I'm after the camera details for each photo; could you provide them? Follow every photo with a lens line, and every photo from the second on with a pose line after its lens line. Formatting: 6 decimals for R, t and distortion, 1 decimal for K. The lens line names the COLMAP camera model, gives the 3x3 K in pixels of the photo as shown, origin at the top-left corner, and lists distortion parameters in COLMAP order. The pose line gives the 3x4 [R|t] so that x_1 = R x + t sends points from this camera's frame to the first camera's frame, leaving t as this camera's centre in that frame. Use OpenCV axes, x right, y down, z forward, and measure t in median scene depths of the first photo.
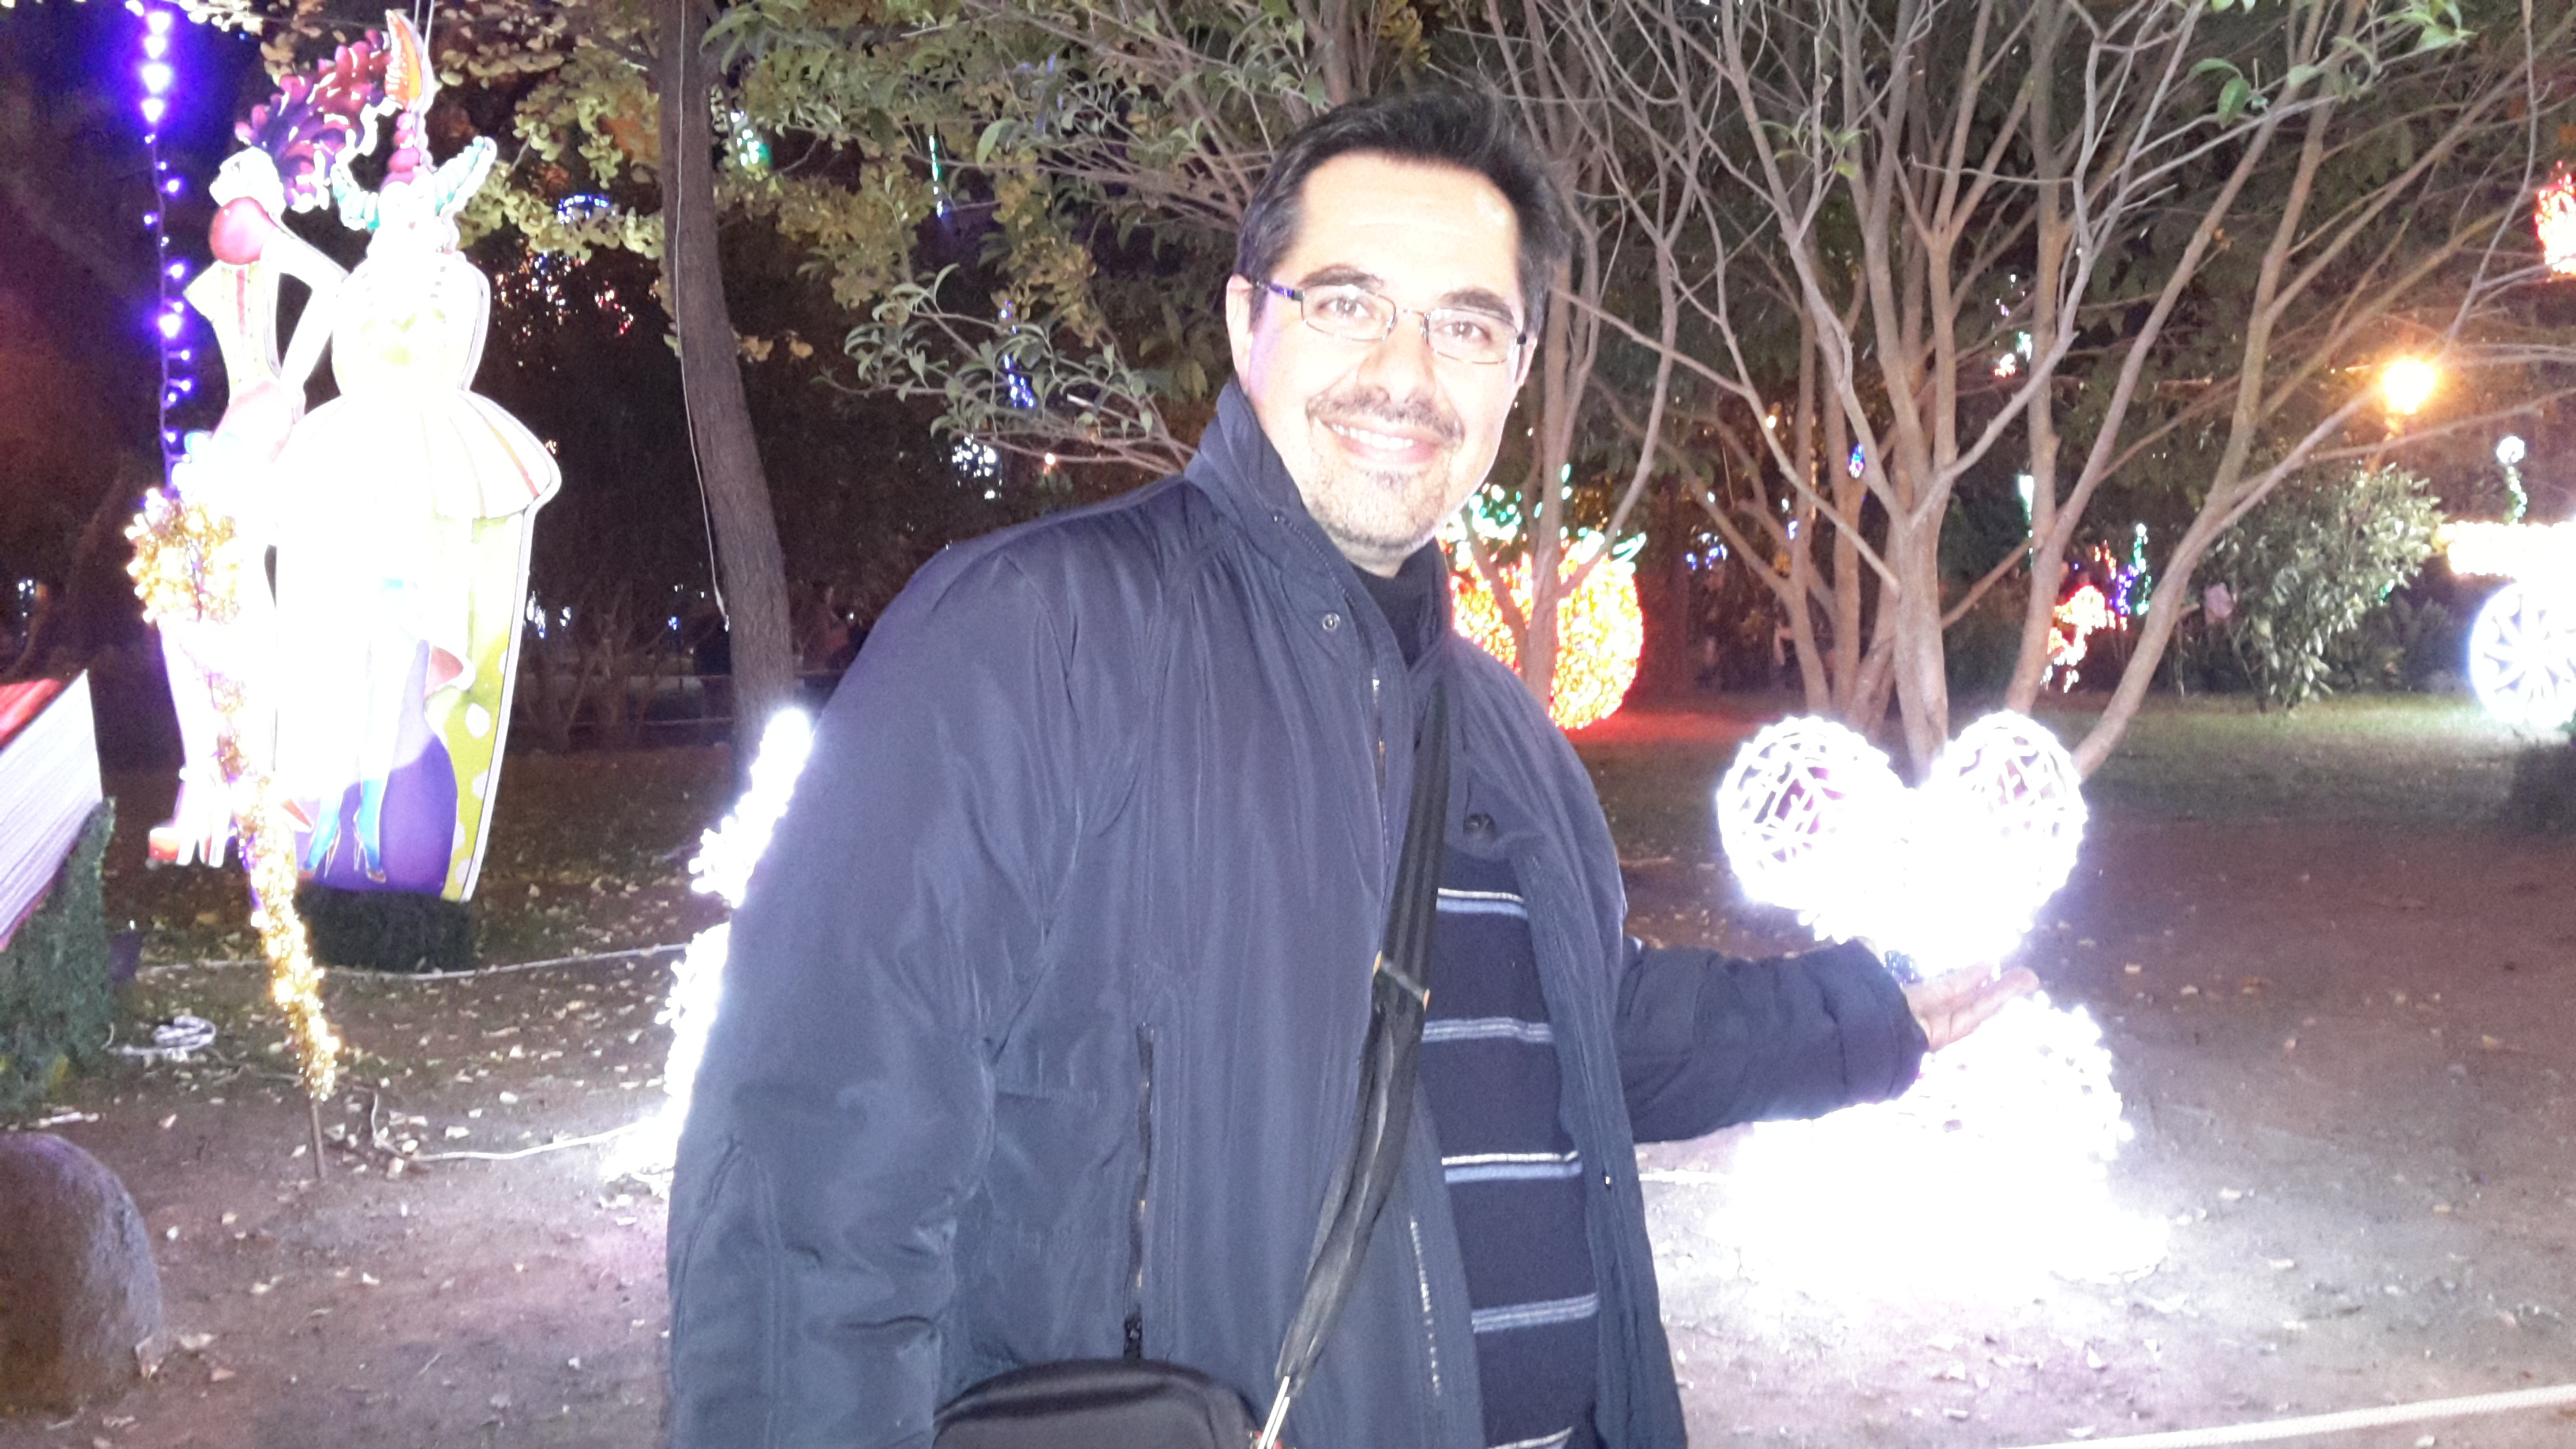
lens RADIAL K [[2169.8, 0, 1351.8], [0, 2169.8, 698.2], [0, 0, 1]] dist [0.037149, -0.114050]
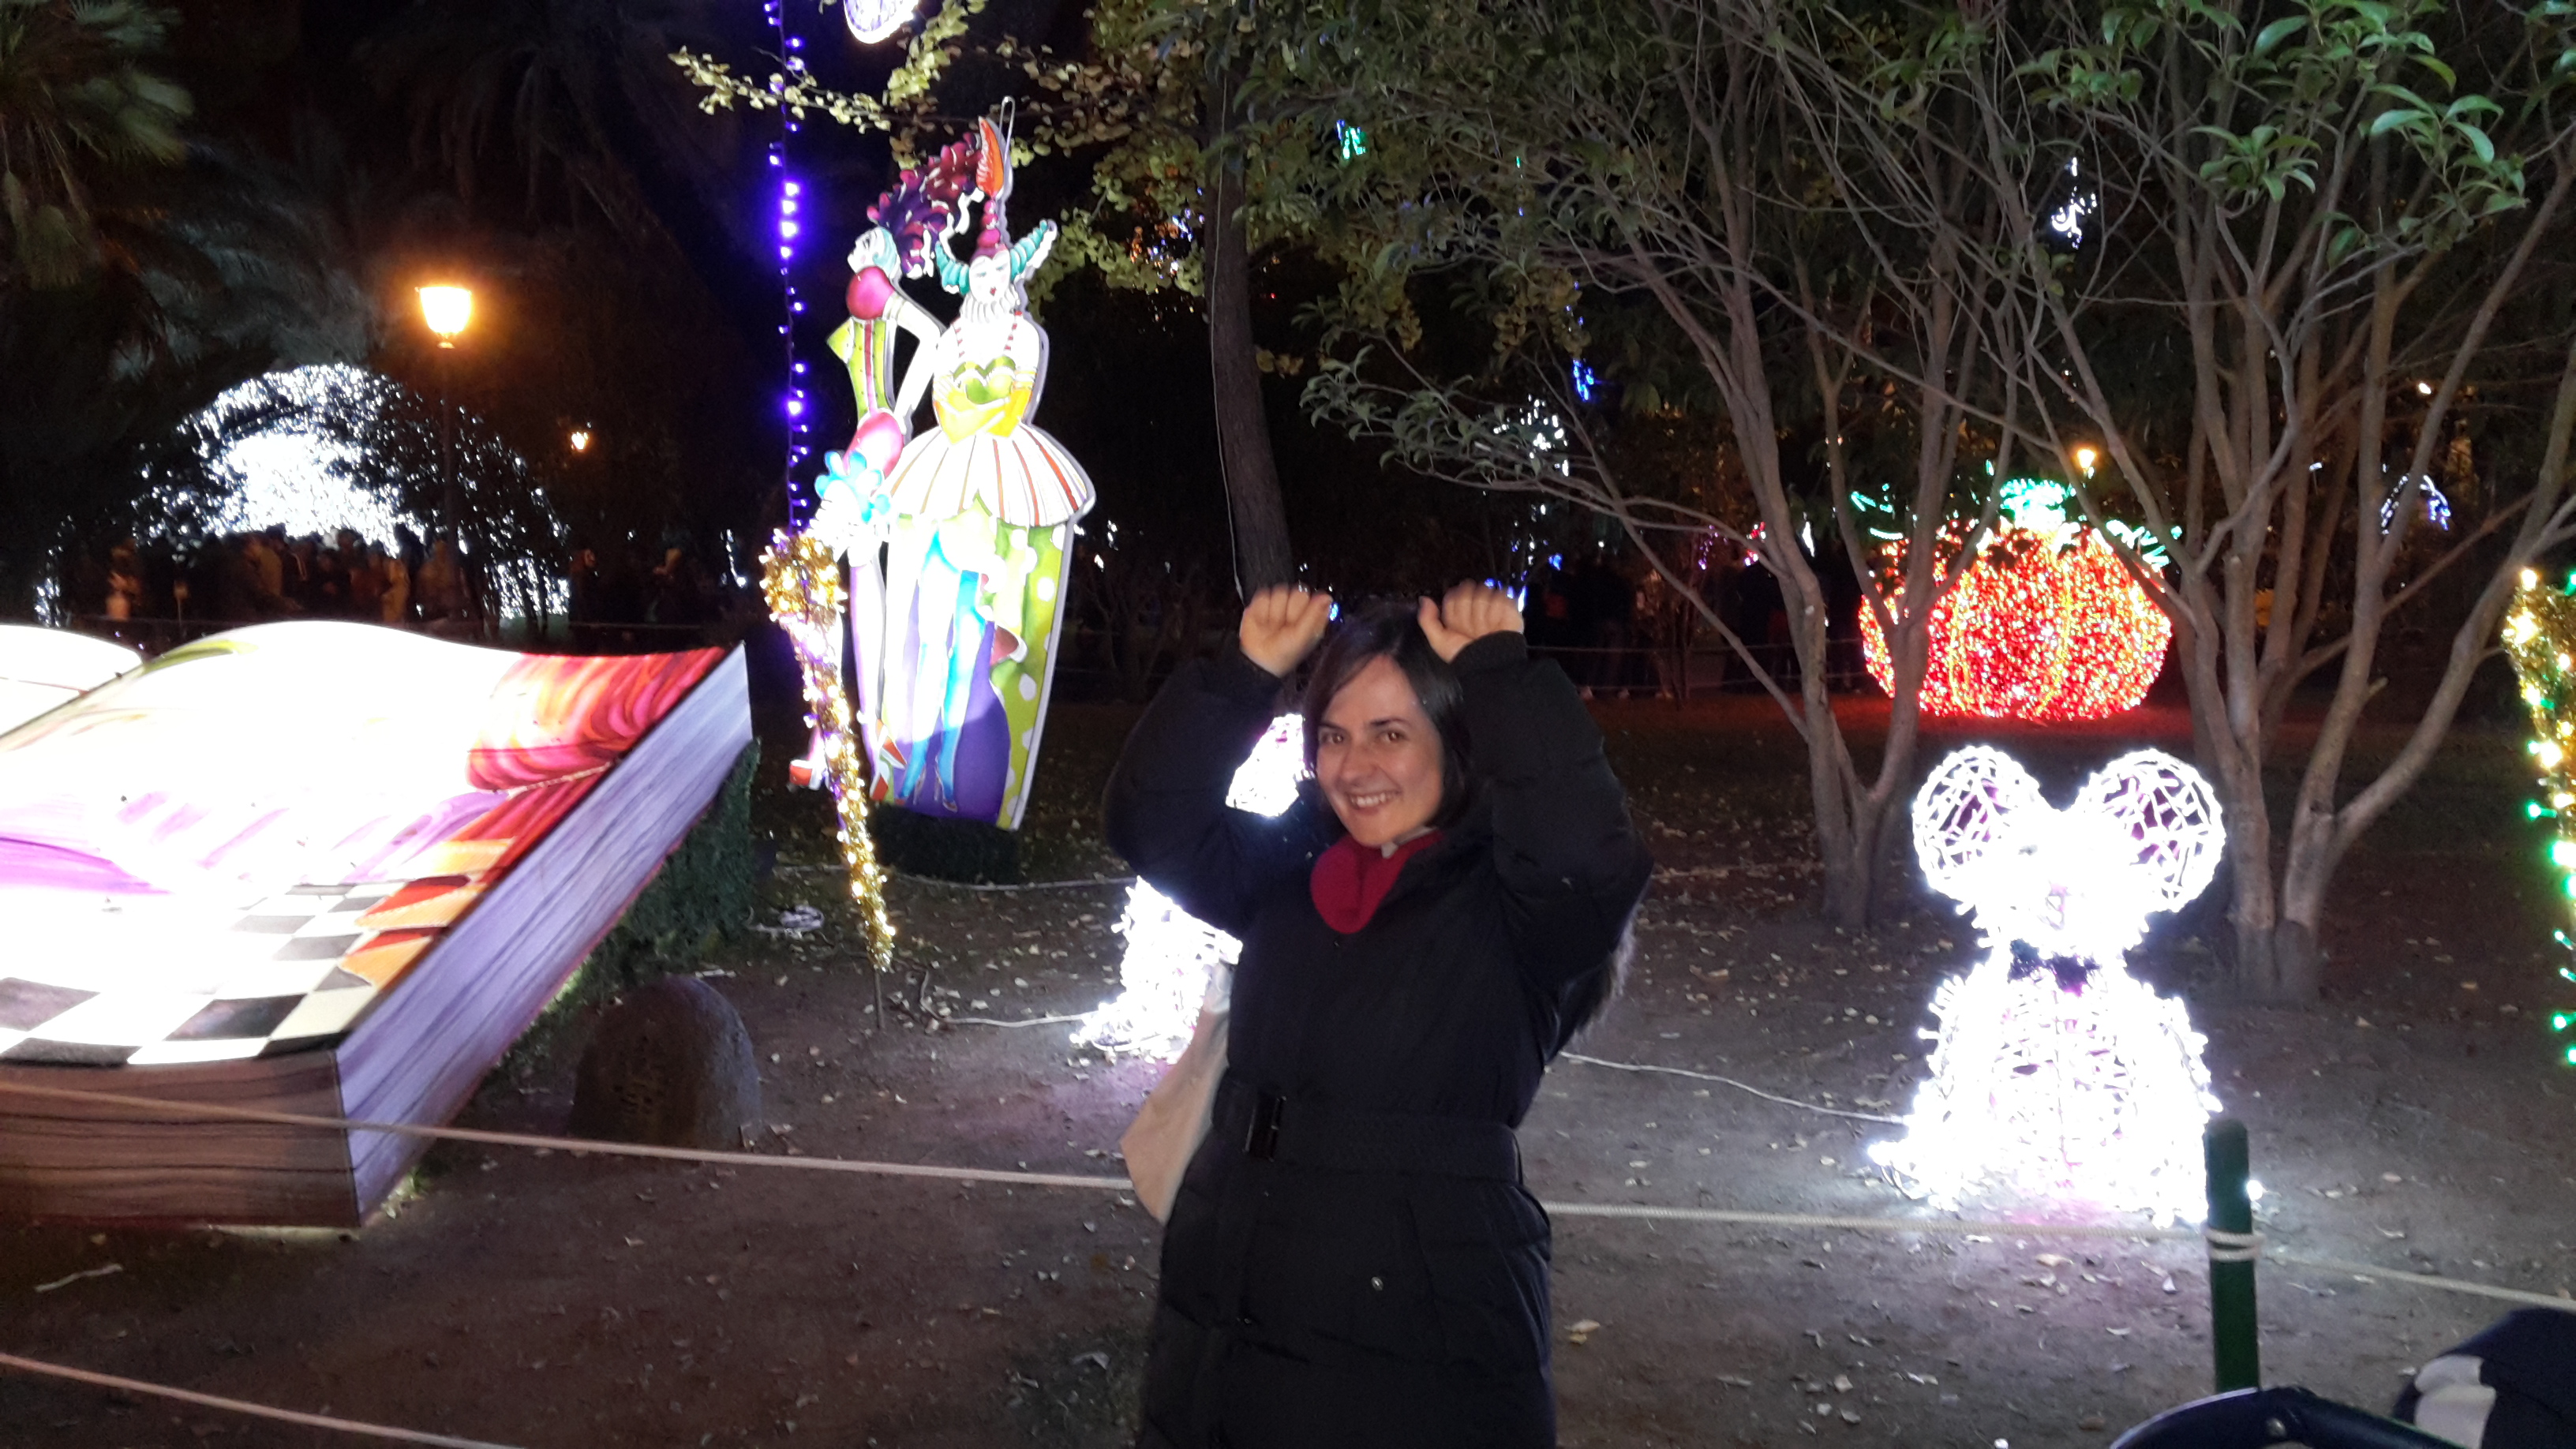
lens RADIAL K [[2169.8, 0, 1355.5], [0, 2169.8, 699.6], [0, 0, 1]] dist [0.037149, -0.114050]
pose [[0.963266, 0.042028, -0.265241, 0.133344], [-0.036926, 0.999025, 0.024194, -0.023424], [0.265999, -0.013511, 0.963879, -0.186540]]
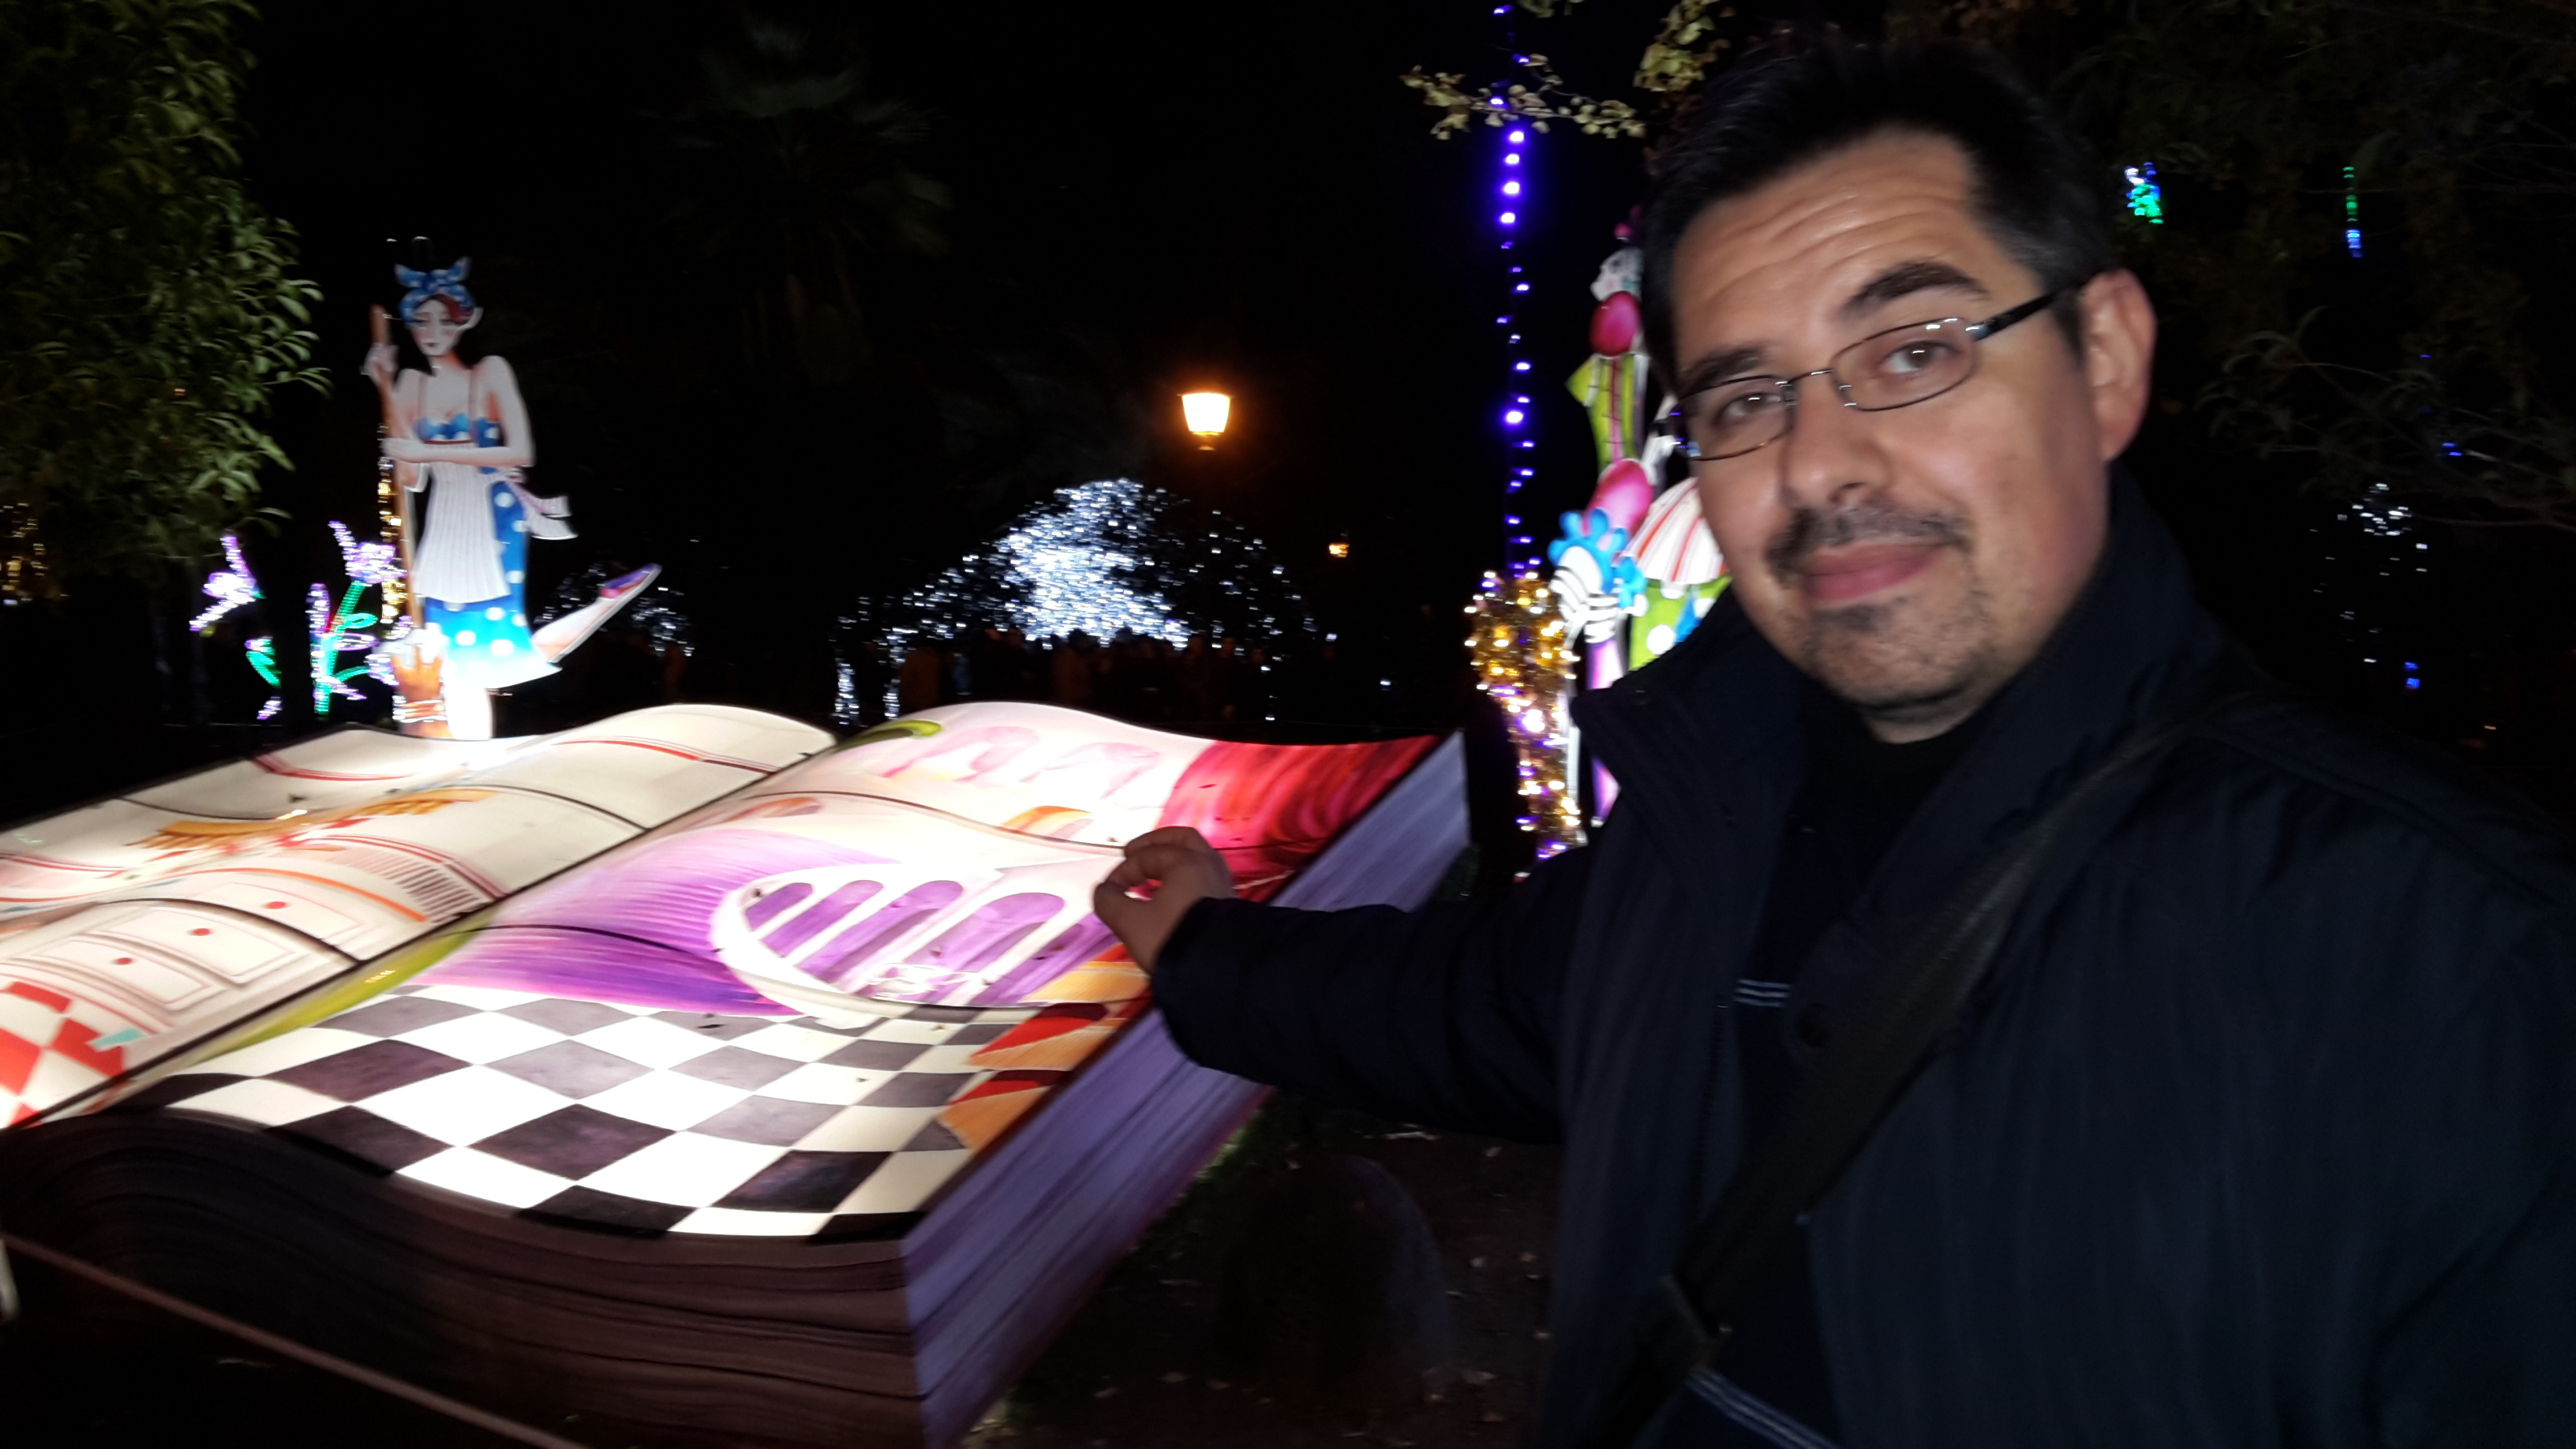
lens RADIAL K [[2169.8, 0, 1285.5], [0, 2169.8, 699.9], [0, 0, 1]] dist [0.037149, -0.114050]
pose [[0.800858, 0.032296, -0.597983, 0.009161], [-0.049058, 0.998727, -0.011763, -0.009940], [0.596841, 0.038756, 0.801423, 0.055009]]
